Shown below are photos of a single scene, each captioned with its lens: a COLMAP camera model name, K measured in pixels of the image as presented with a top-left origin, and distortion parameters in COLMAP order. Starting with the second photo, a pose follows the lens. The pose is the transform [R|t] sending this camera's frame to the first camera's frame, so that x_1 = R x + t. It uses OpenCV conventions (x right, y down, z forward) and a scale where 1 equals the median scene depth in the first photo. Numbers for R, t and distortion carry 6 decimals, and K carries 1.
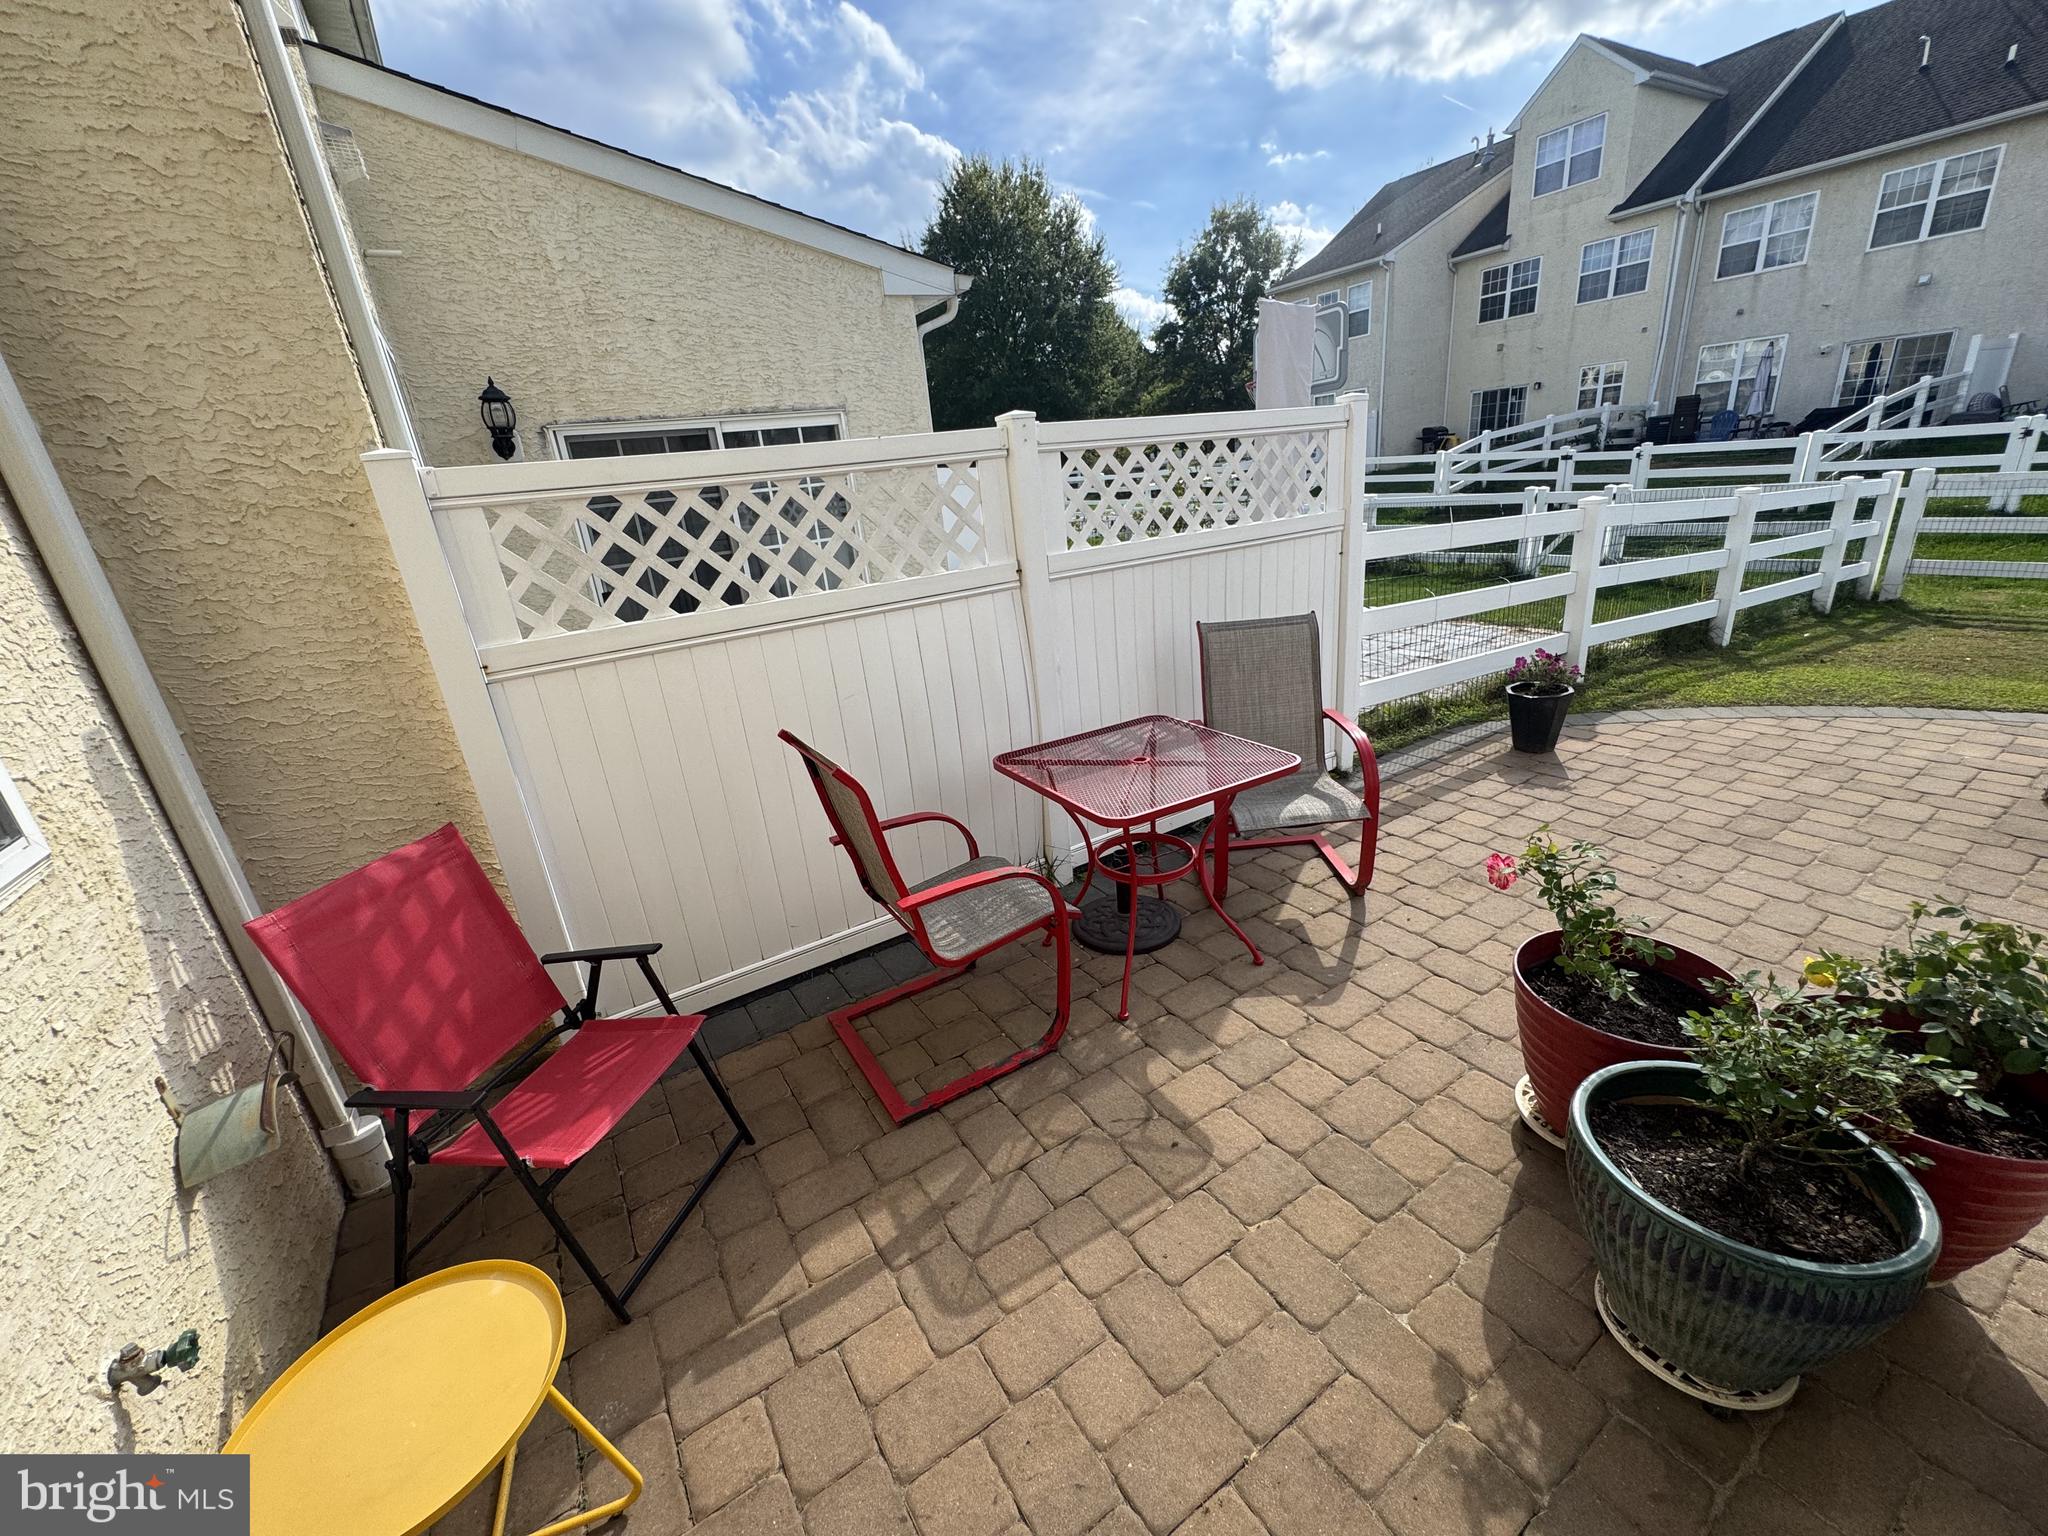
lens RADIAL K [[823.9, 0, 1027.1], [0, 823.9, 769.6], [0, 0, 1]] dist [-0.003277, 0.000429]
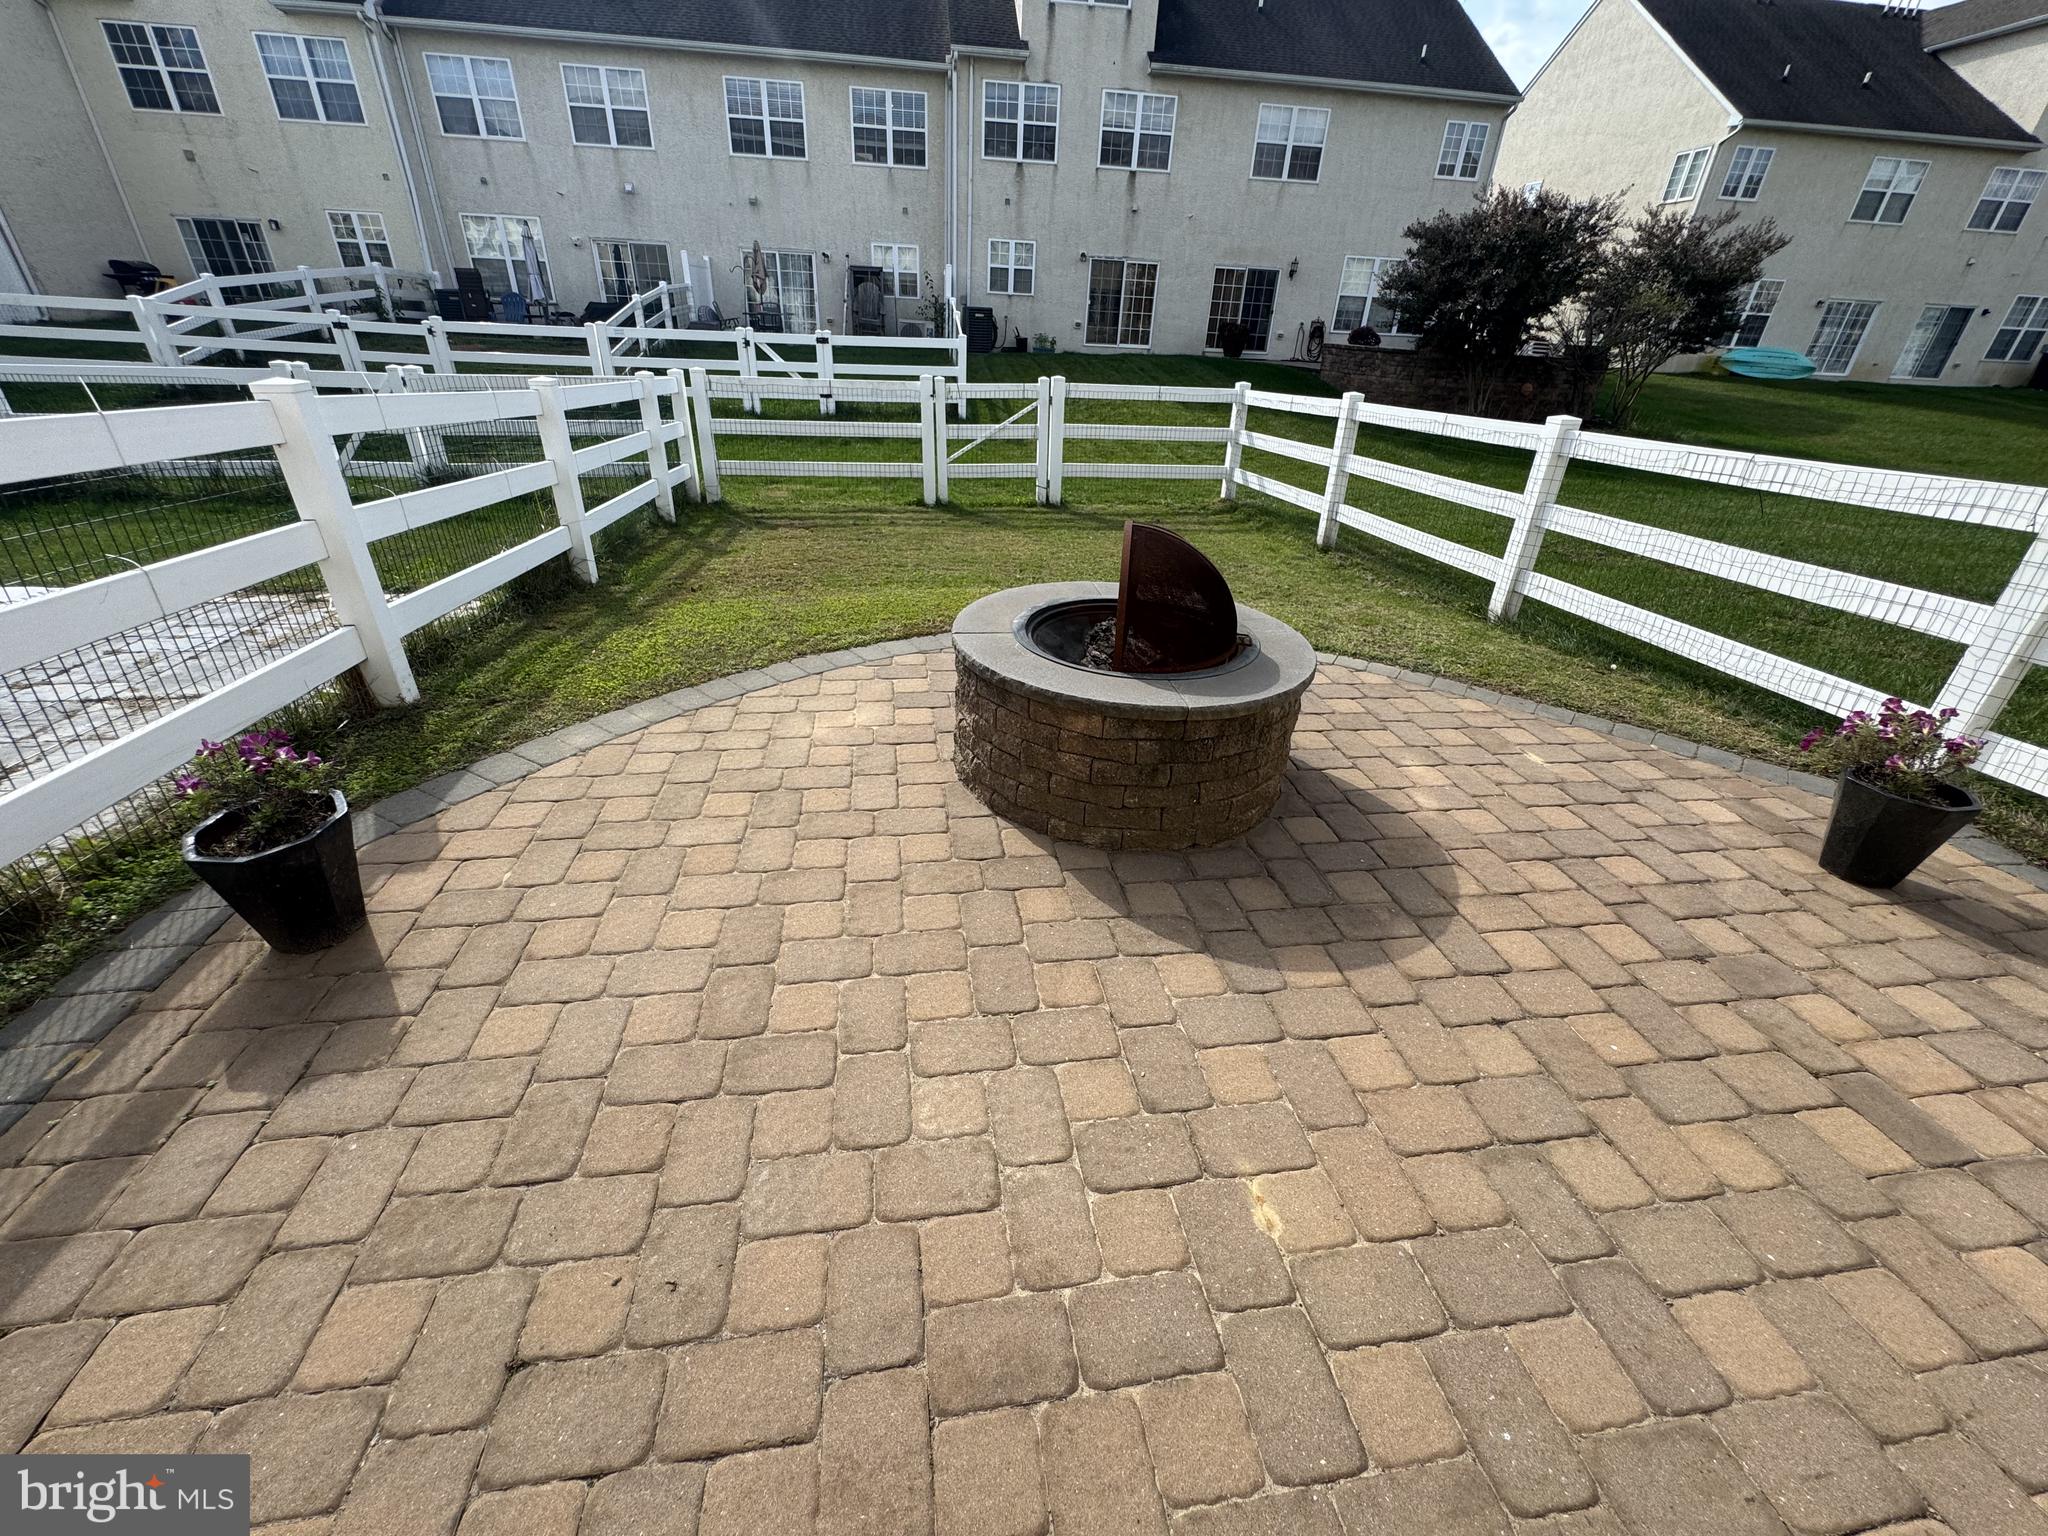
lens RADIAL K [[823.9, 0, 1022.0], [0, 823.9, 770.5], [0, 0, 1]] dist [-0.003277, 0.000429]
pose [[0.403486, -0.345787, 0.847130, 0.137197], [0.239925, 0.933428, 0.266737, -0.047907], [-0.882969, 0.095624, 0.459589, 0.139671]]
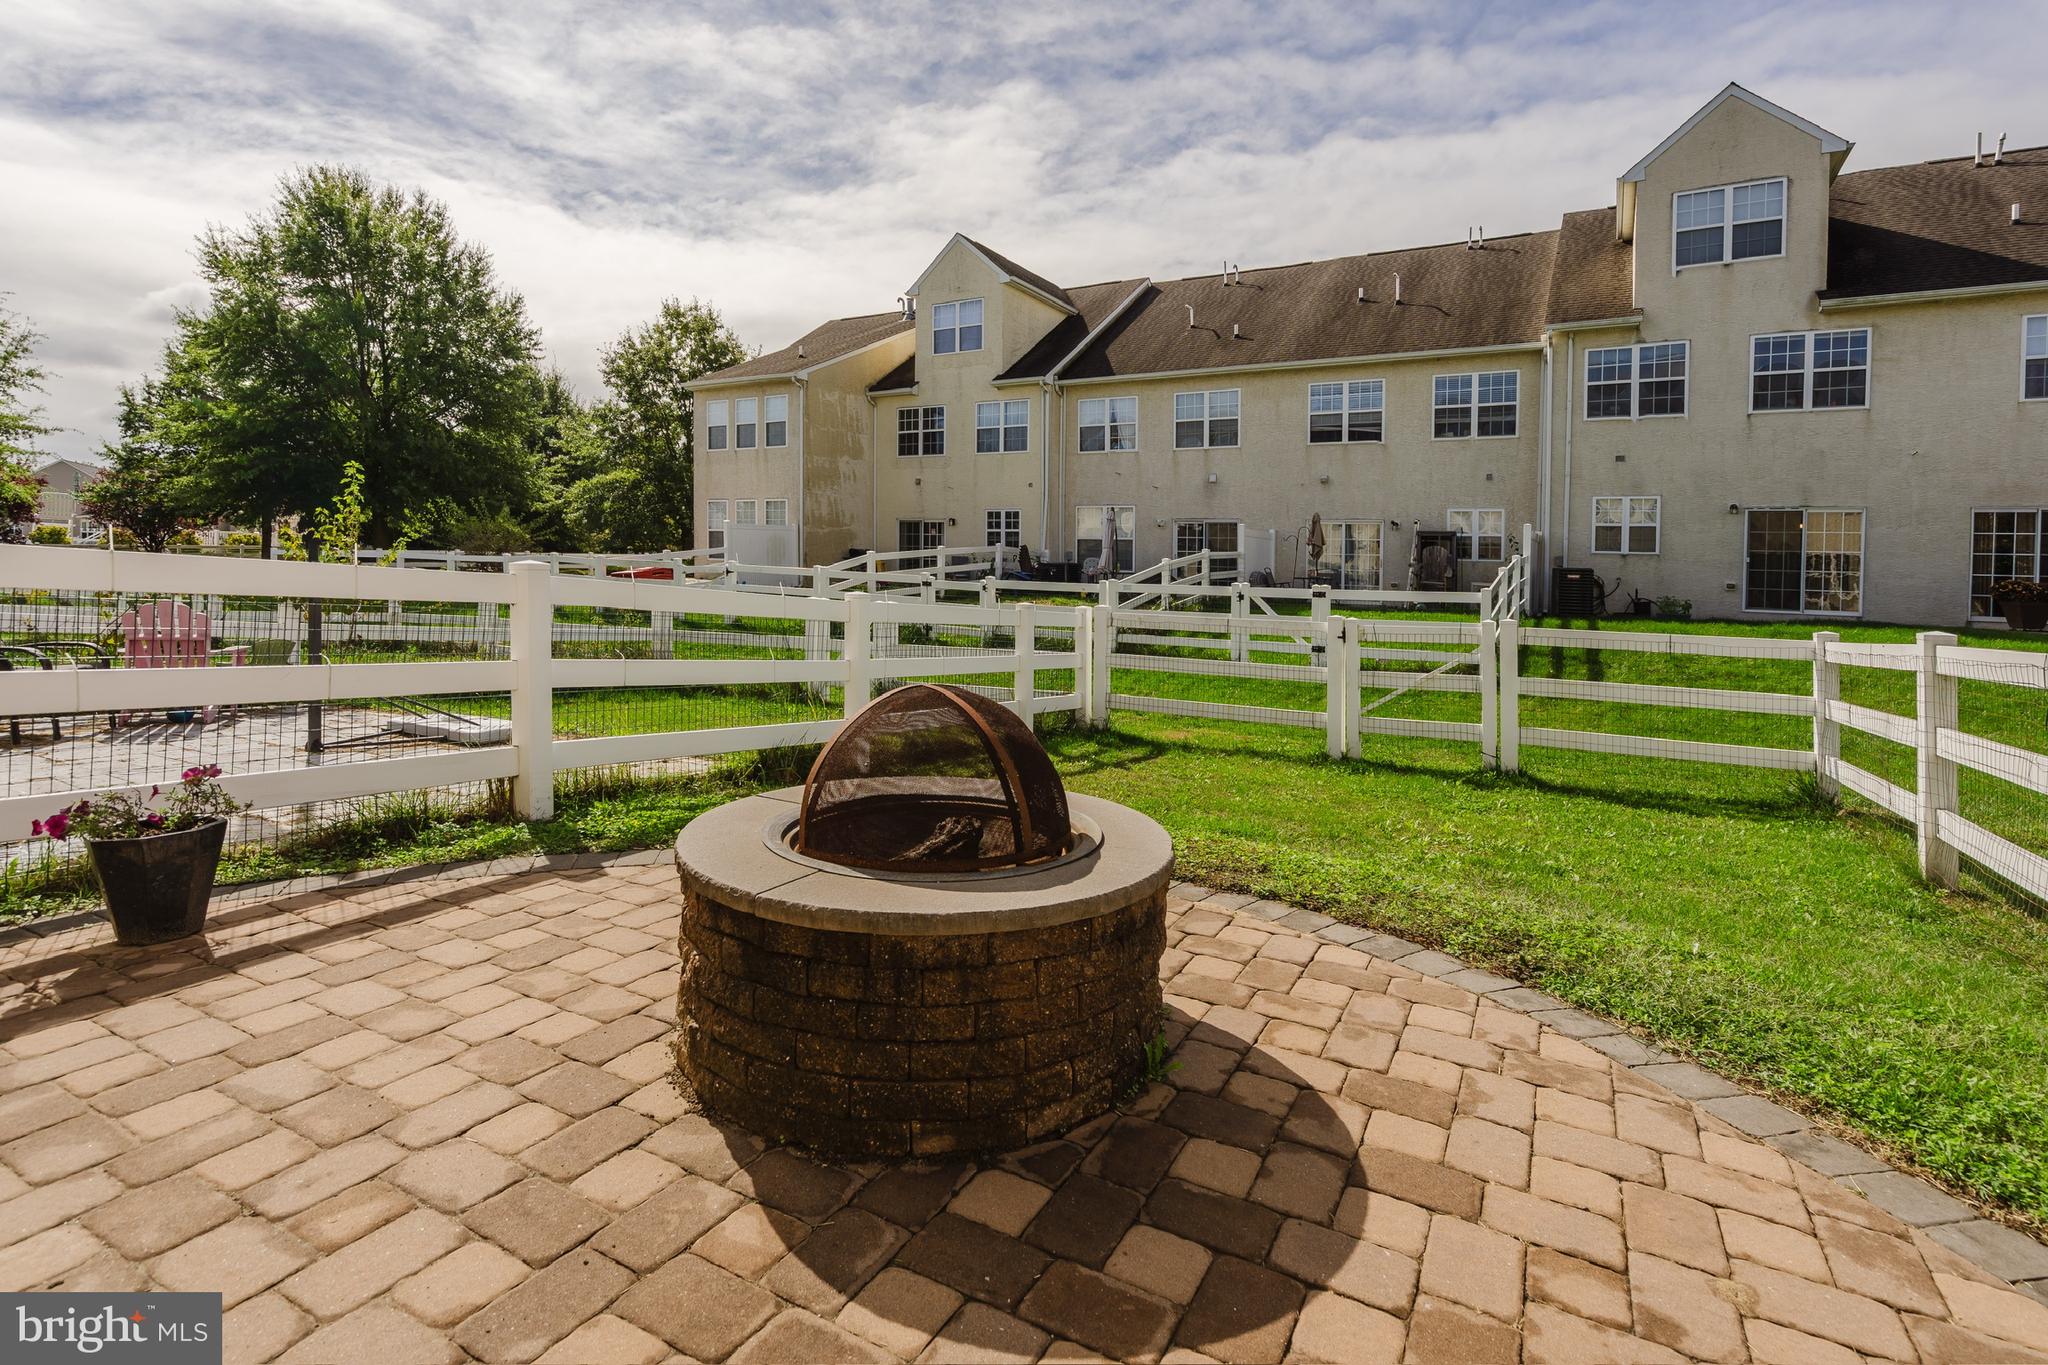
lens RADIAL K [[976.4, 0, 1034.9], [0, 976.4, 602.6], [0, 0, 1]] dist [-0.000590, 0.000326]
pose [[0.867873, 0.100596, 0.486495, 0.265842], [0.065261, 0.947711, -0.312386, 0.002023], [-0.492481, 0.302860, 0.815928, 0.030926]]
